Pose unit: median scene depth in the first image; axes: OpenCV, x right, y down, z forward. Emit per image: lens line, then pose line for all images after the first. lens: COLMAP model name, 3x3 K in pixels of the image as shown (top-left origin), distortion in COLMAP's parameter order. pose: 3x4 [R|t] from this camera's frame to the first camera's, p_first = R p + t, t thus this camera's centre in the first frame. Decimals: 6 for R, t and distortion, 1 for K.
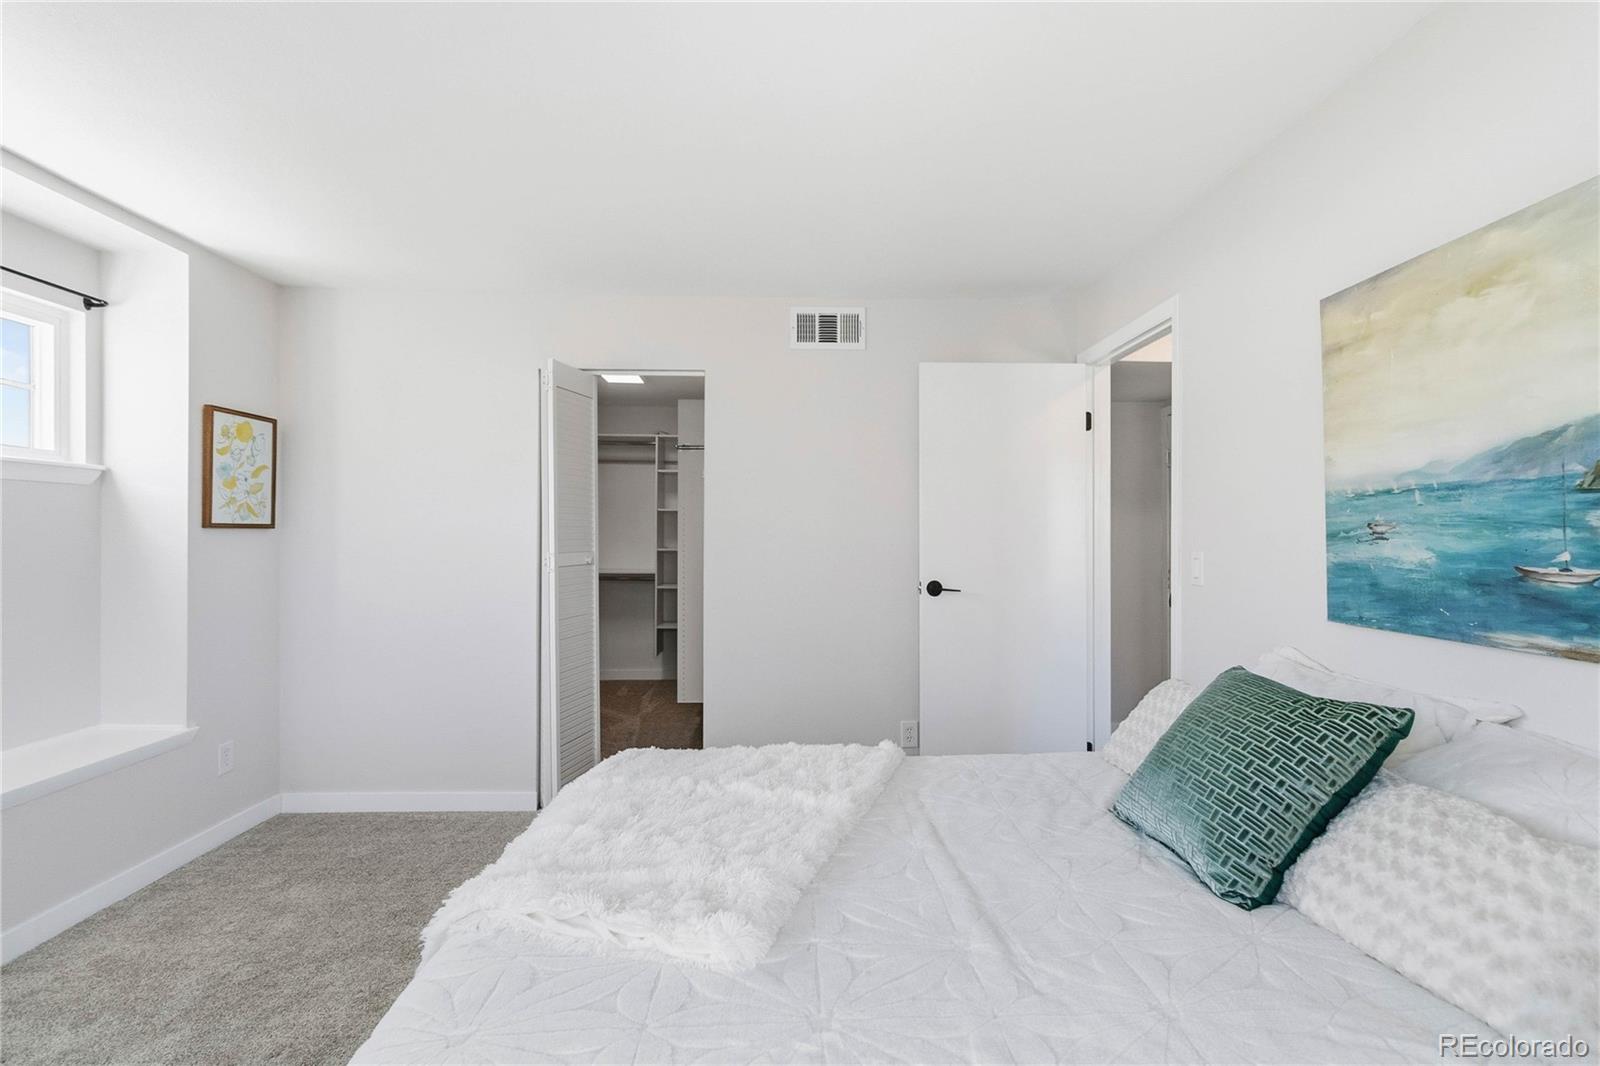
lens RADIAL K [[747.1, 0, 800.0], [0, 747.1, 533.0], [0, 0, 1]] dist [0.001413, 0.000787]
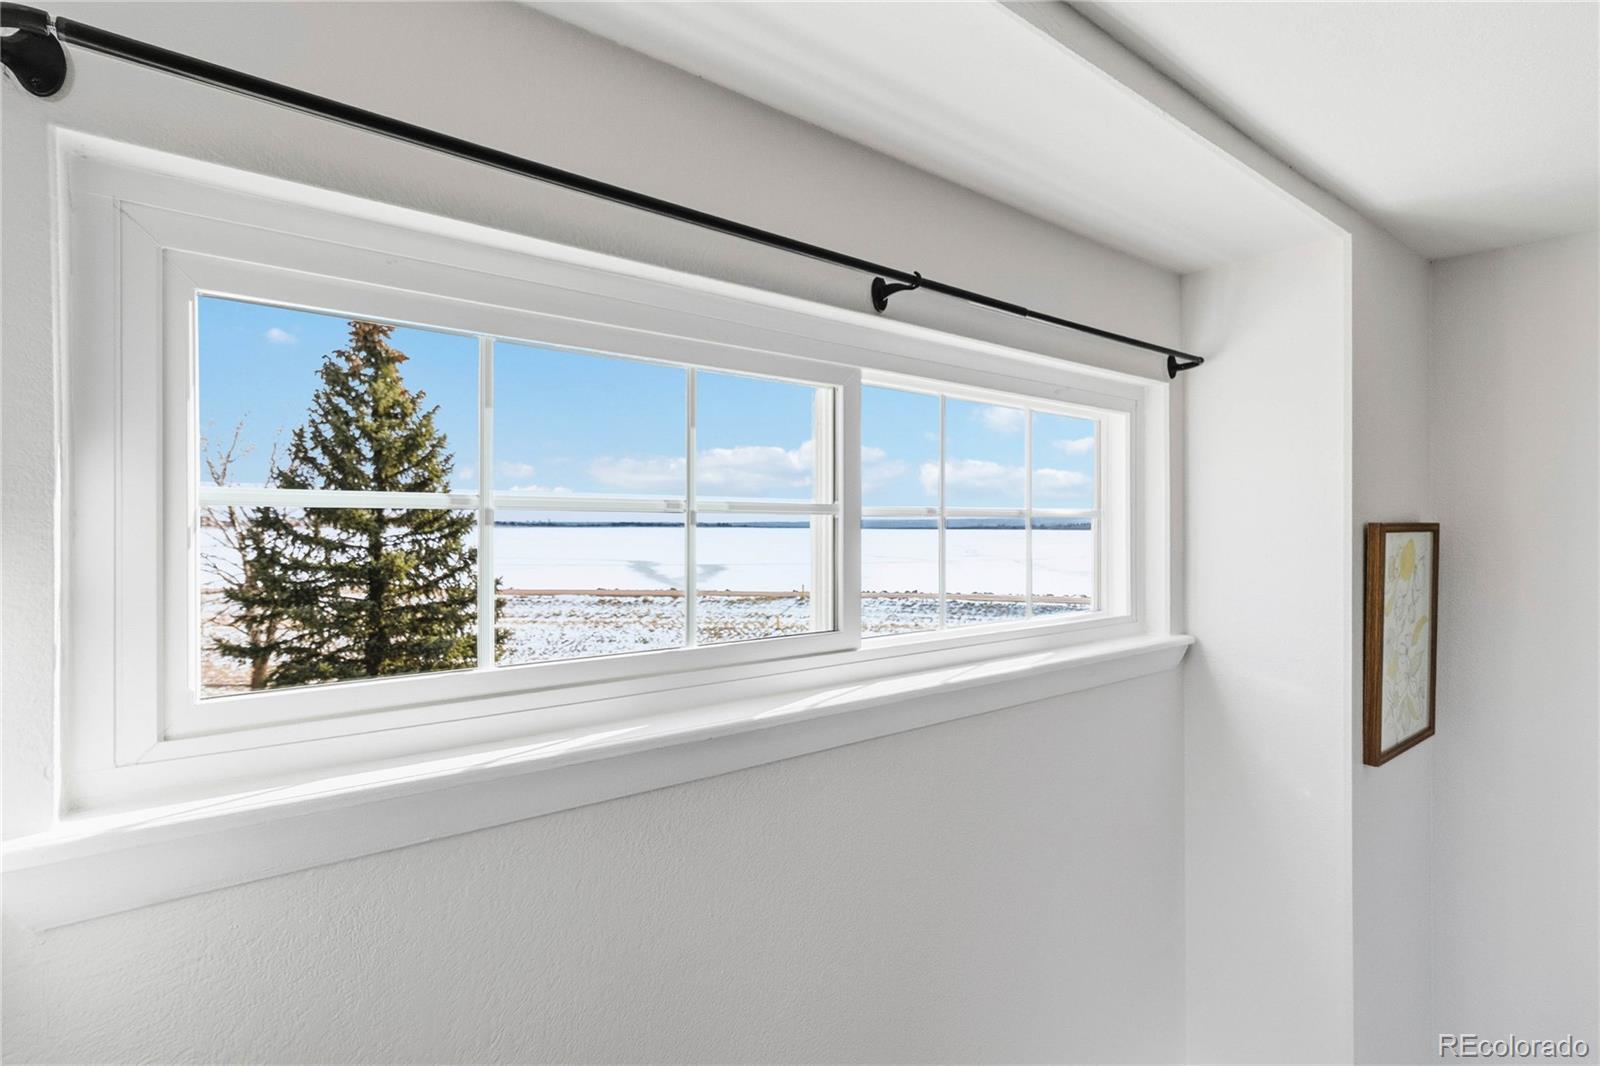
lens RADIAL K [[747.1, 0, 800.0], [0, 747.1, 533.0], [0, 0, 1]] dist [0.001413, 0.000787]
pose [[0.586295, -0.007514, -0.810063, -0.639277], [0.012082, 0.999927, -0.000530, -0.176979], [0.810007, -0.009477, 0.586343, 0.414795]]
